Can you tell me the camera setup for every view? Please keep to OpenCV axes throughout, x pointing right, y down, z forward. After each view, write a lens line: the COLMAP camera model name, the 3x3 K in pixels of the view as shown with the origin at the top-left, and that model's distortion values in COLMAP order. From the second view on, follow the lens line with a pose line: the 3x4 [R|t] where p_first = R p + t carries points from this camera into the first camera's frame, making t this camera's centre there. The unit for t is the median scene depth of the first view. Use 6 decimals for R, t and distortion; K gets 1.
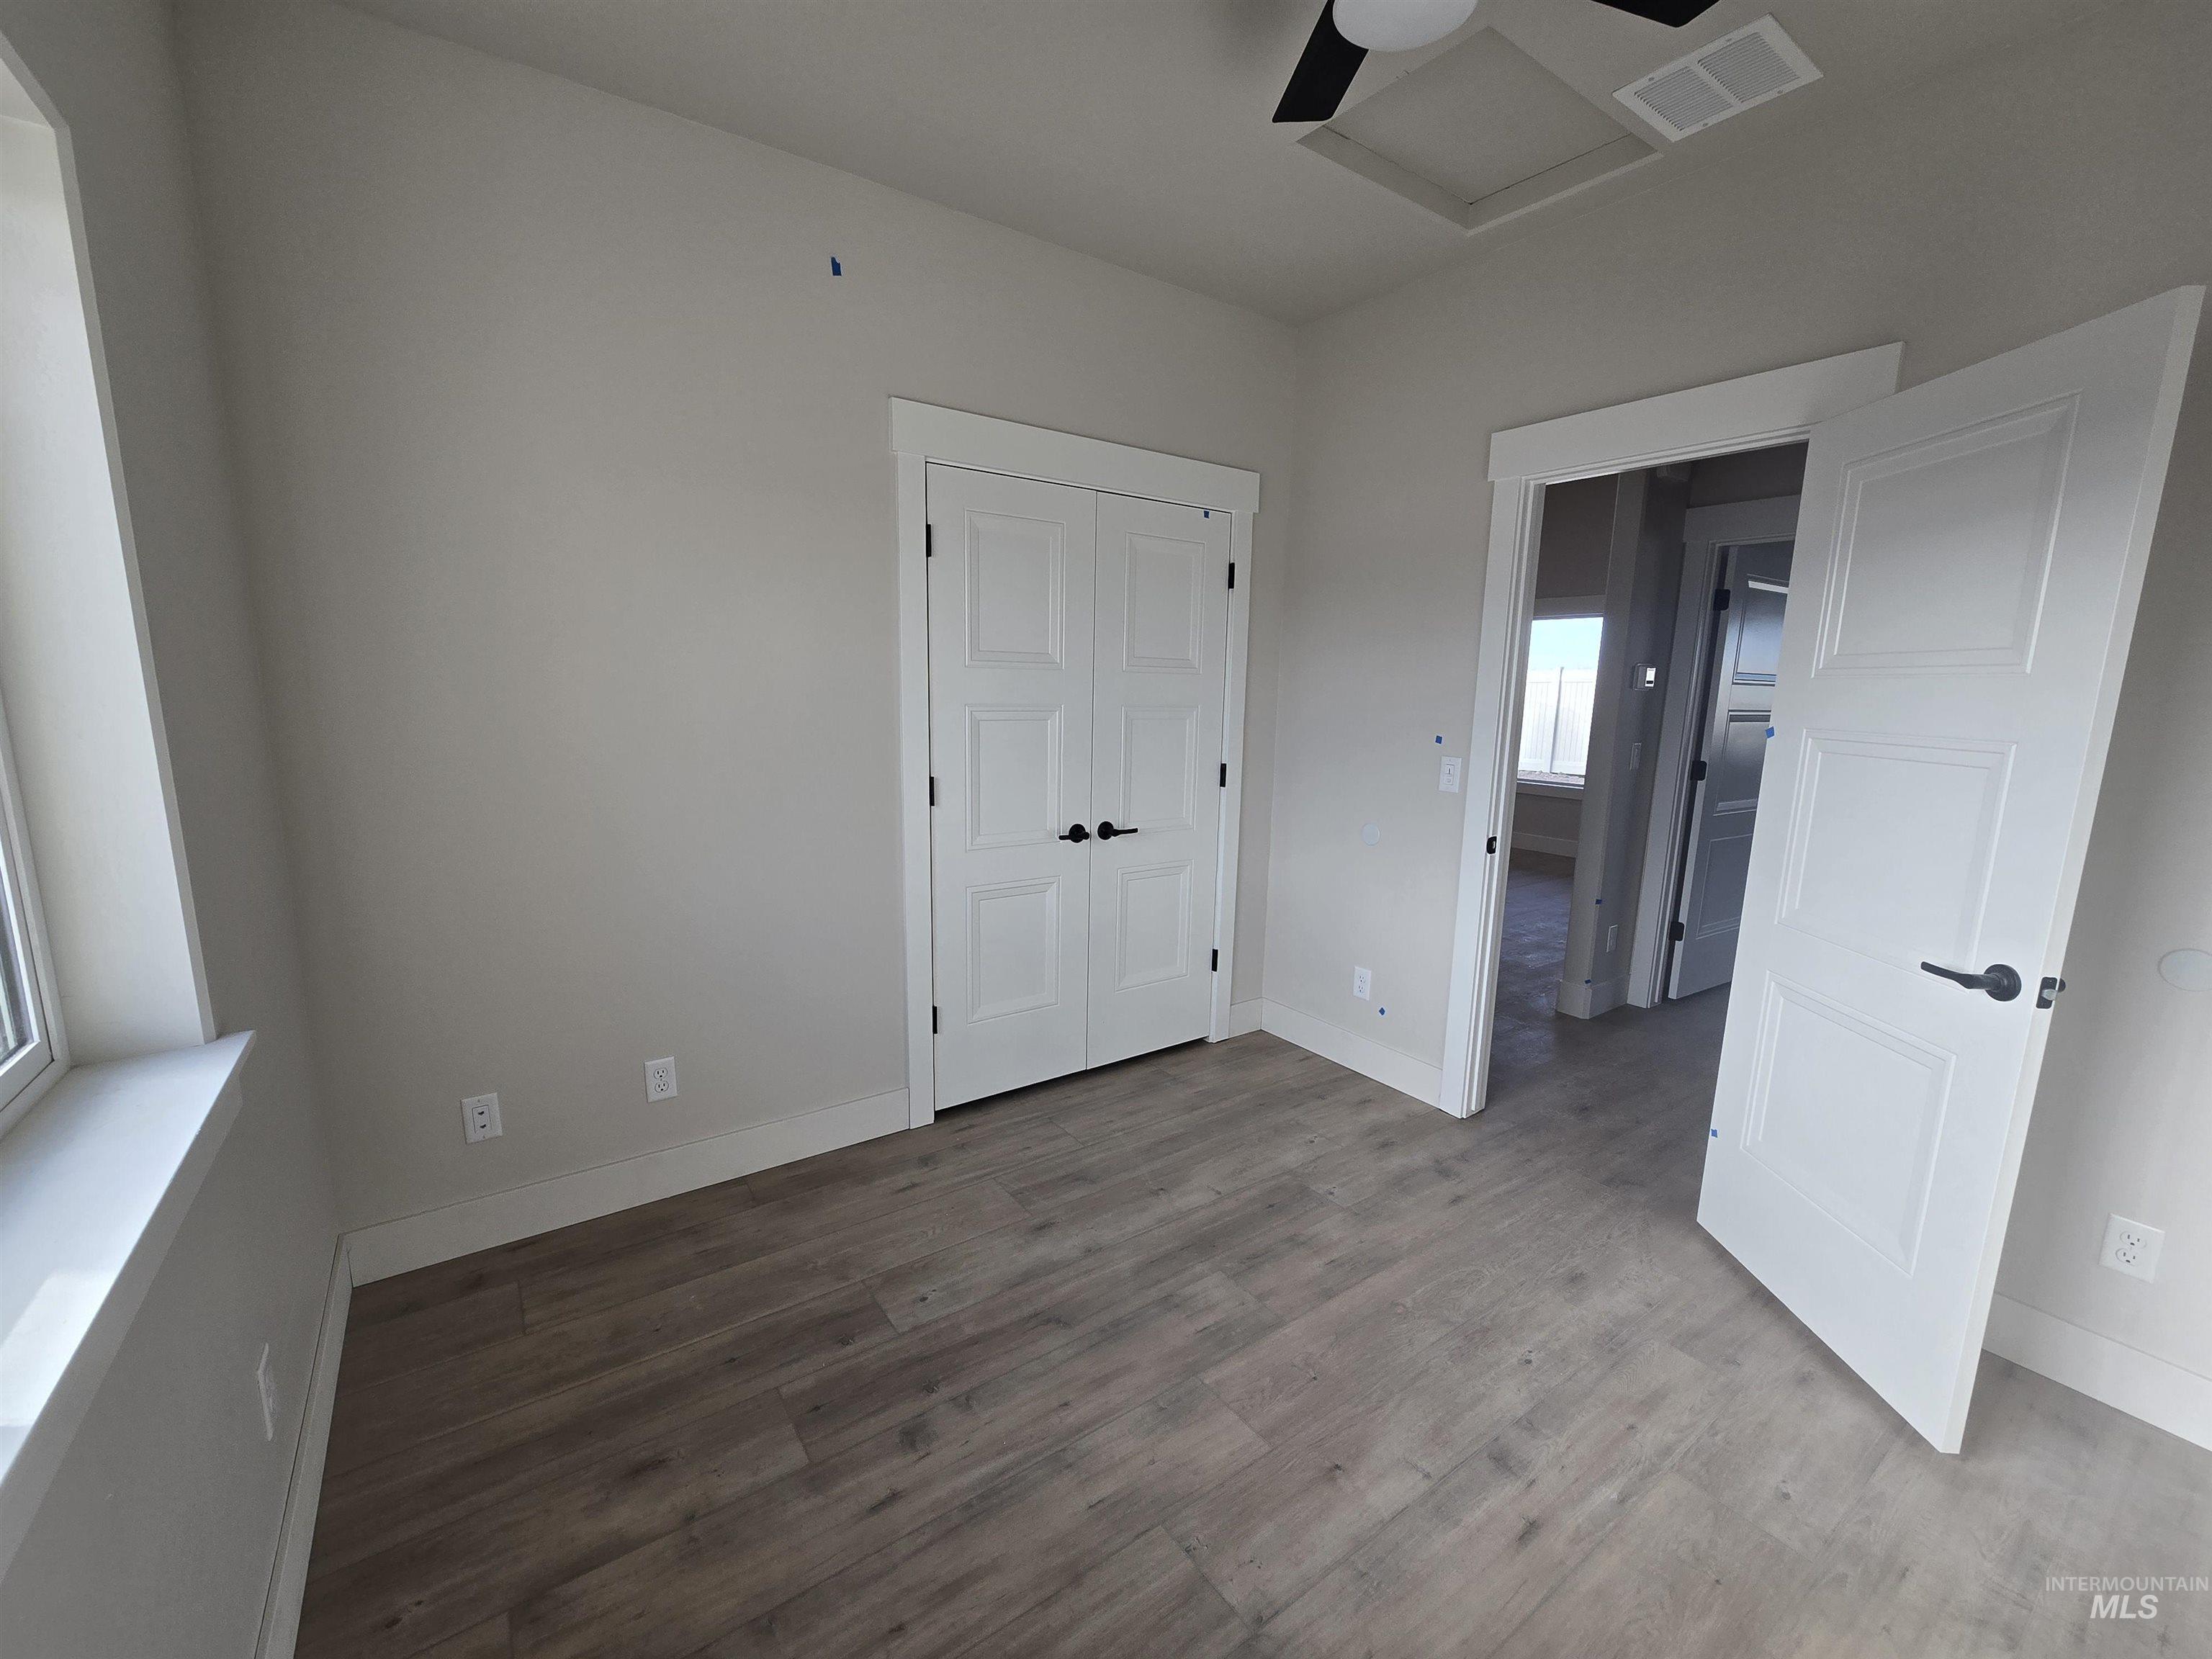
lens RADIAL K [[905.7, 0, 1098.6], [0, 905.7, 838.6], [0, 0, 1]] dist [-0.001489, -0.000502]
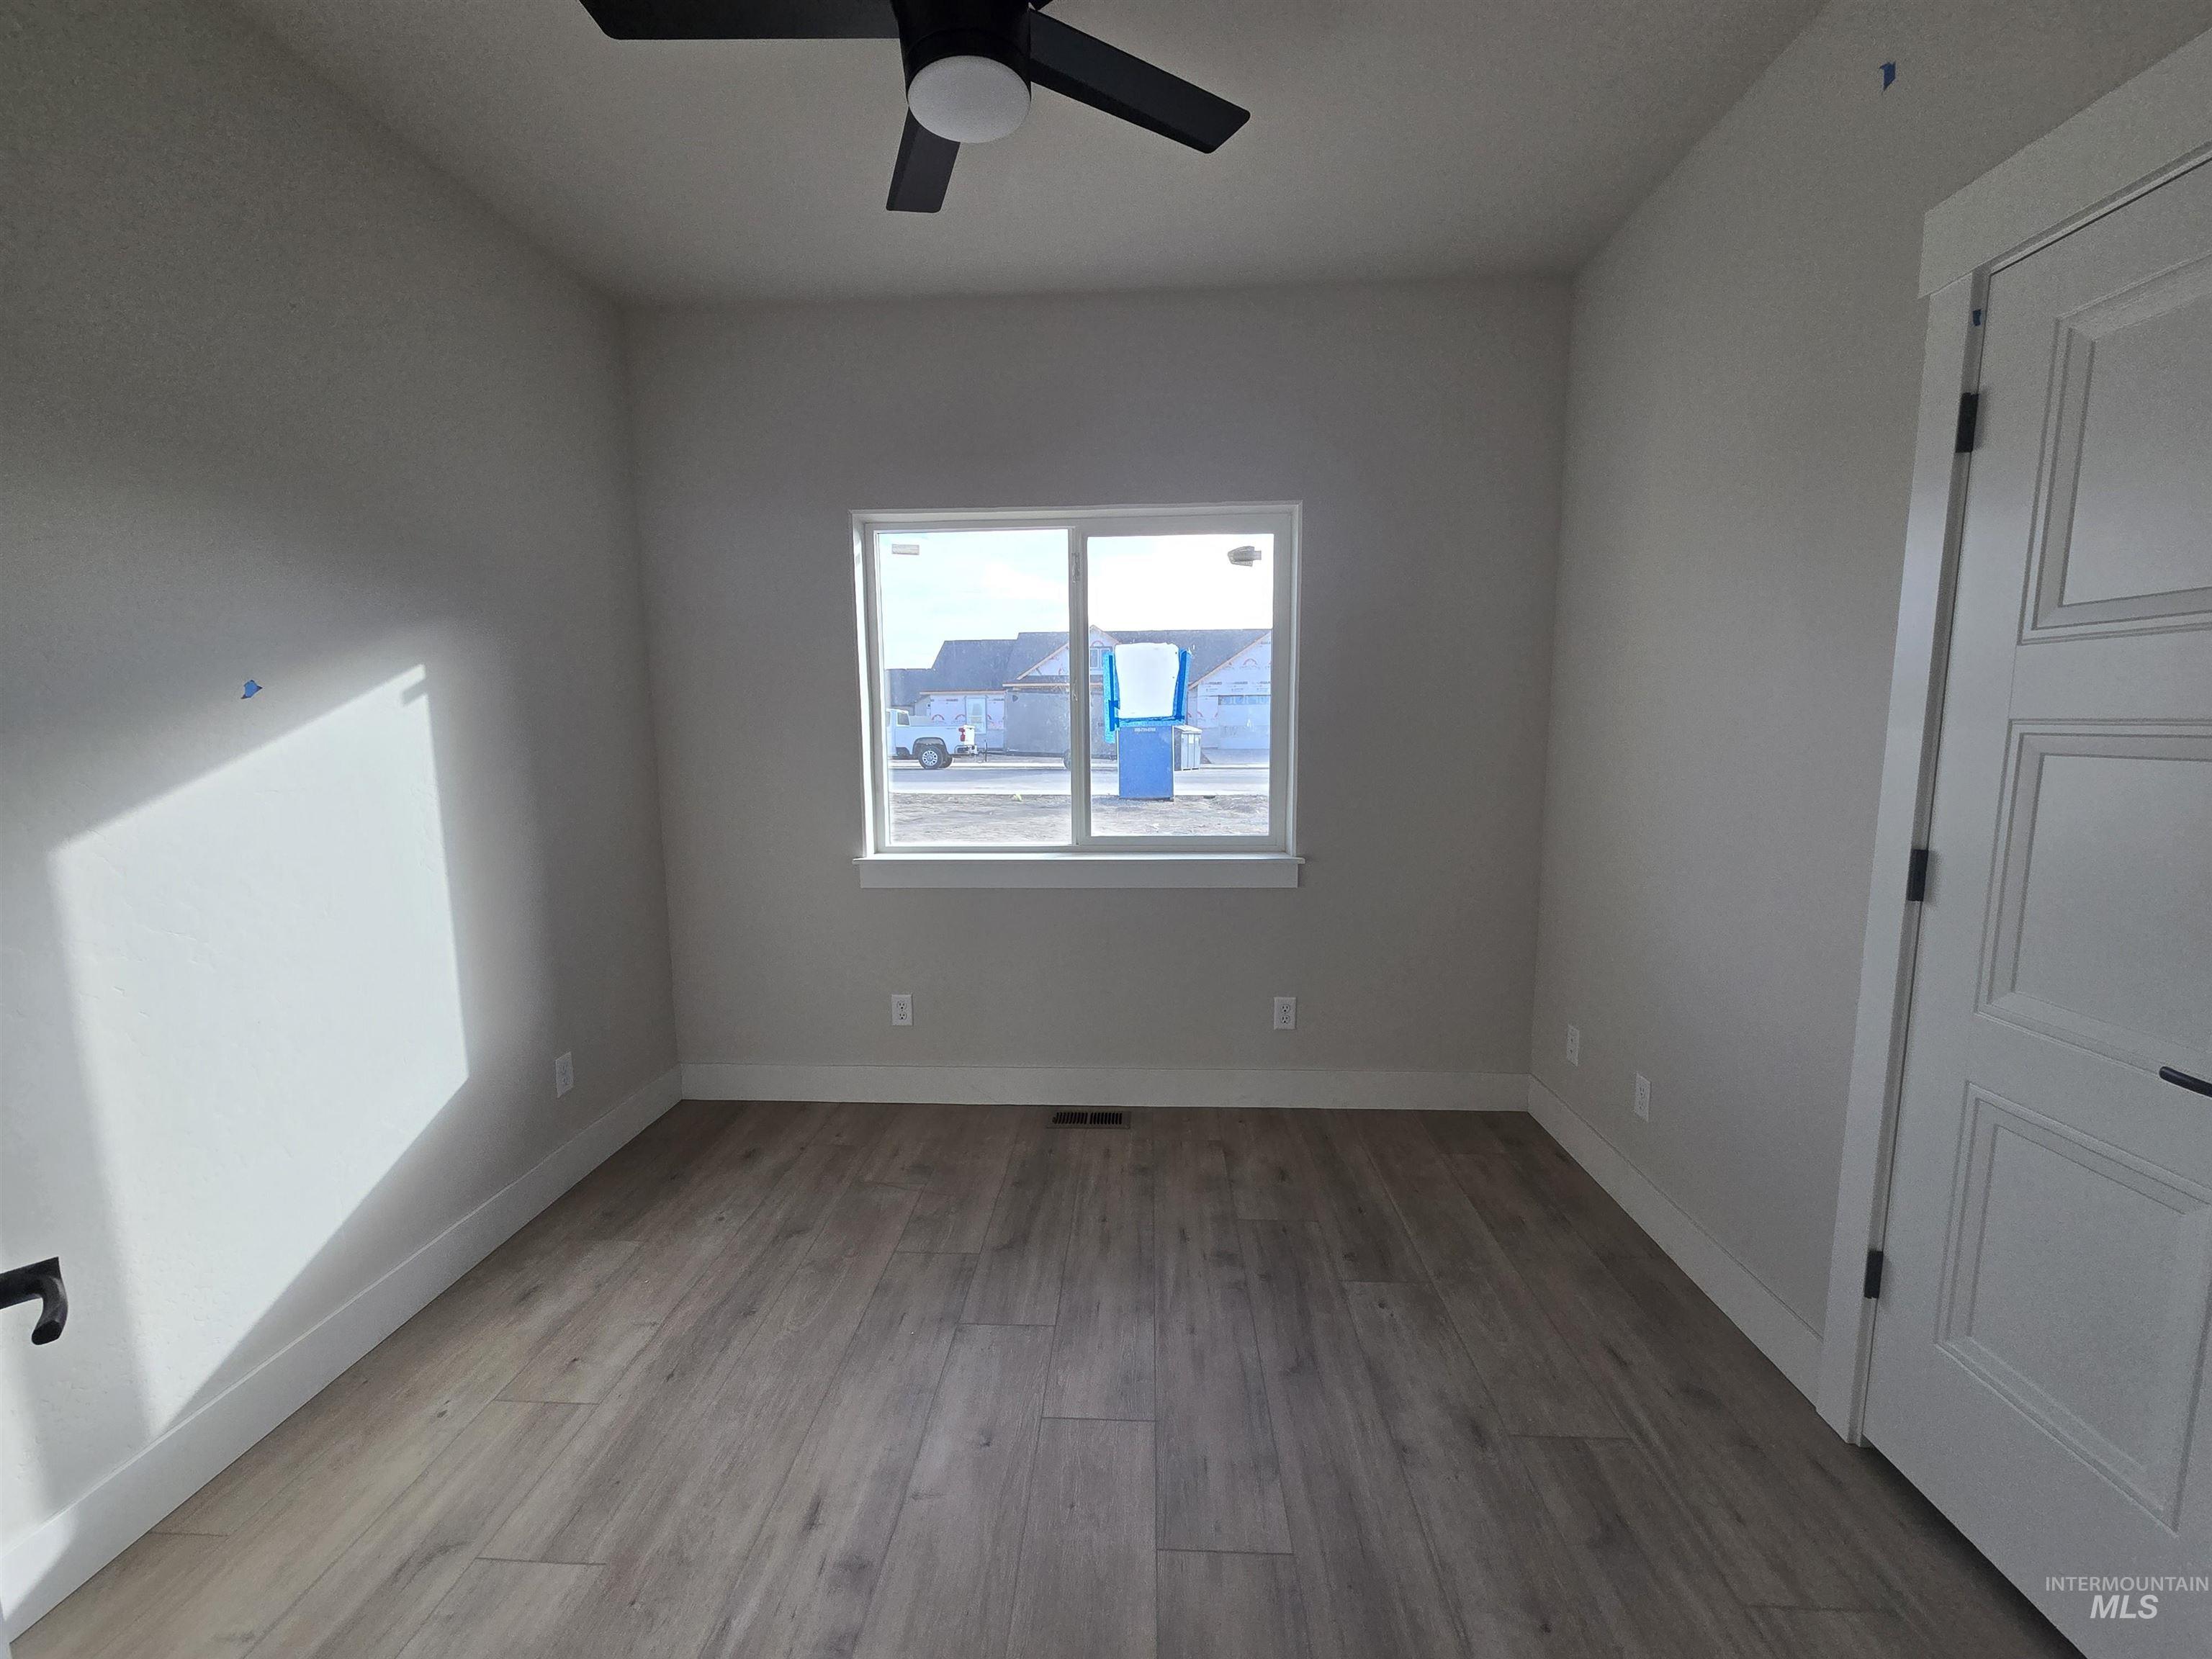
lens RADIAL K [[905.7, 0, 1098.6], [0, 905.7, 838.6], [0, 0, 1]] dist [-0.001489, -0.000502]
pose [[-0.619543, 0.088324, -0.779978, 0.877008], [-0.135450, 0.966716, 0.217059, -0.197761], [0.773189, 0.240125, -0.586958, 1.454817]]
